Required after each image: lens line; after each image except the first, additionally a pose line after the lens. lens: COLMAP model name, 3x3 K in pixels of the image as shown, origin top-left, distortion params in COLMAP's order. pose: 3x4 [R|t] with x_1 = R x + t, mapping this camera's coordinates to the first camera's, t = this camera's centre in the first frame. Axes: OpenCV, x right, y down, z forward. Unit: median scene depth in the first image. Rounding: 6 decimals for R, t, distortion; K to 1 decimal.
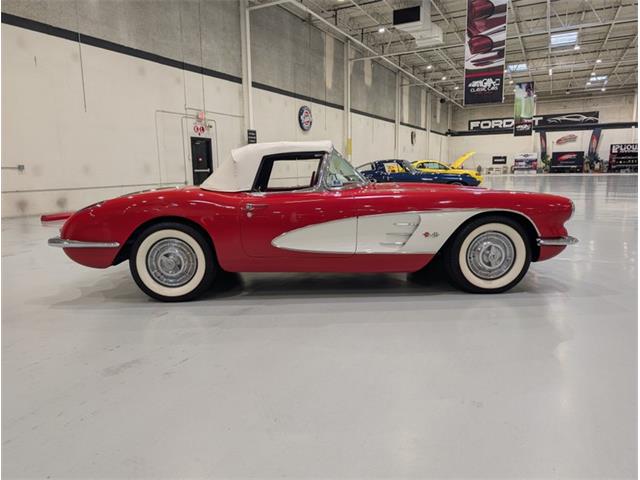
lens RADIAL K [[457.6, 0, 316.9], [0, 457.6, 242.2], [0, 0, 1]] dist [0.005733, -0.002266]
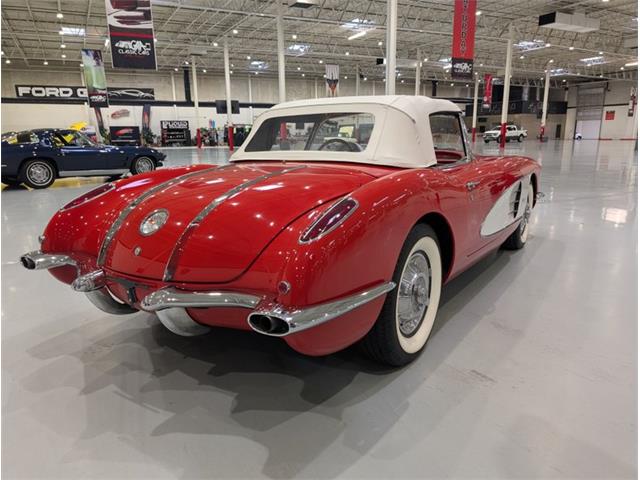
lens RADIAL K [[457.6, 0, 316.9], [0, 457.6, 242.2], [0, 0, 1]] dist [0.005733, -0.002266]
pose [[0.572929, -0.174051, 0.800911, -0.078077], [0.131568, 0.984050, 0.119733, -0.009714], [-0.808976, 0.036775, 0.586690, 0.070255]]
